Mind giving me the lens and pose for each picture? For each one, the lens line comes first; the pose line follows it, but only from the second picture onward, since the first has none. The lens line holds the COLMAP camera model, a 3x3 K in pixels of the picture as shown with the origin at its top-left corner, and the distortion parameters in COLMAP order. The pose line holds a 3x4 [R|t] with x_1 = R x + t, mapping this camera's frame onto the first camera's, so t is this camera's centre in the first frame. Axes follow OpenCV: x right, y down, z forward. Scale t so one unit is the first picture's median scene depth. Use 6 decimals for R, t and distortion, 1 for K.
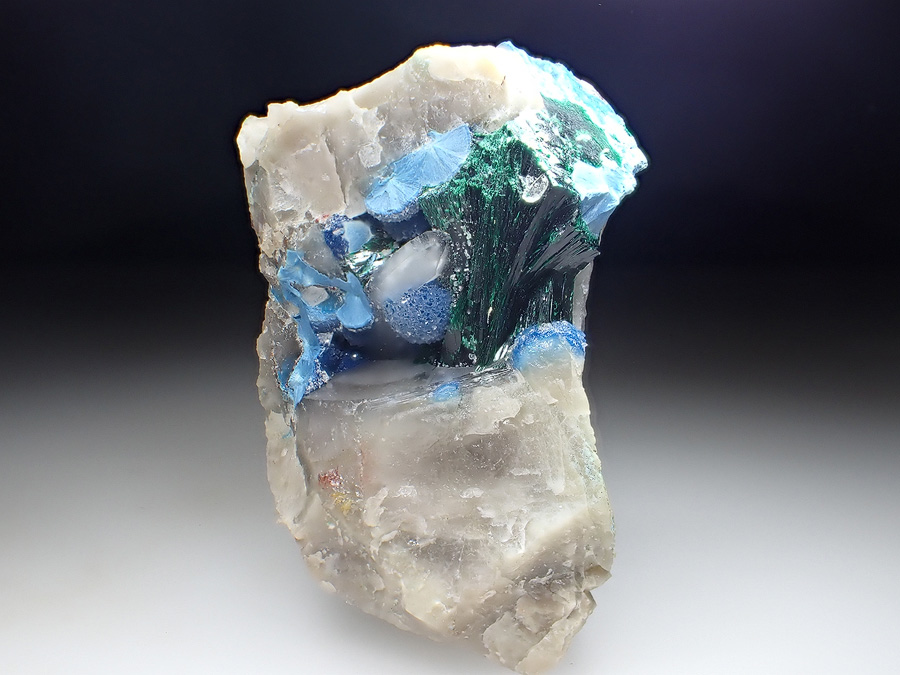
lens RADIAL K [[1171.3, 0, 448.1], [0, 1171.3, 330.9], [0, 0, 1]] dist [-0.005632, 0.000000]
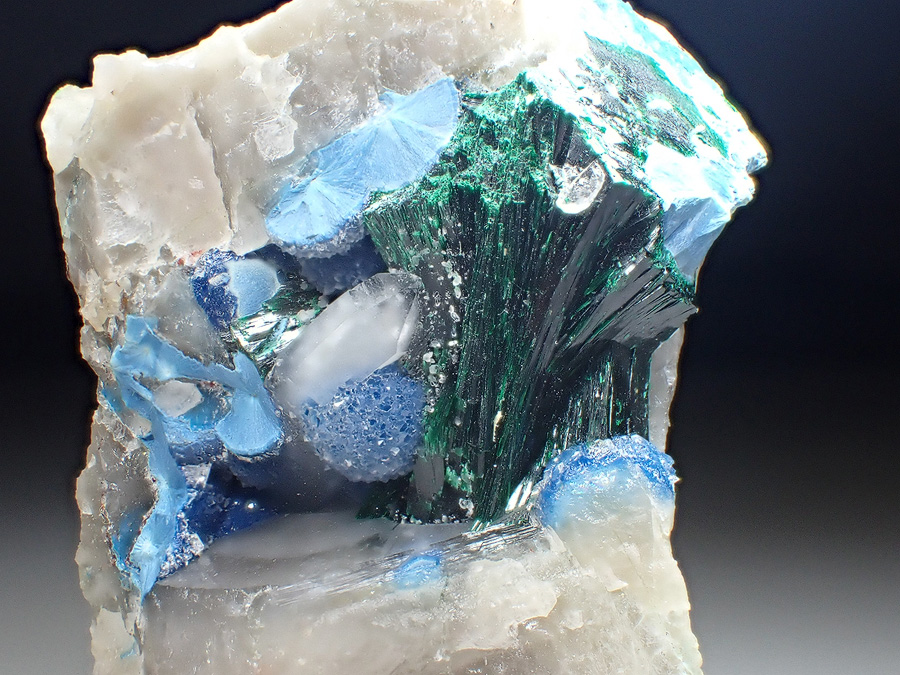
lens RADIAL K [[1660.1, 0, 450.5], [0, 1660.1, 337.1], [0, 0, 1]] dist [-0.013306, 0.000000]
pose [[0.999617, -0.010324, 0.025676, -0.005117], [0.012390, 0.996582, -0.081680, 0.007706], [-0.024745, 0.081967, 0.996328, 0.230144]]
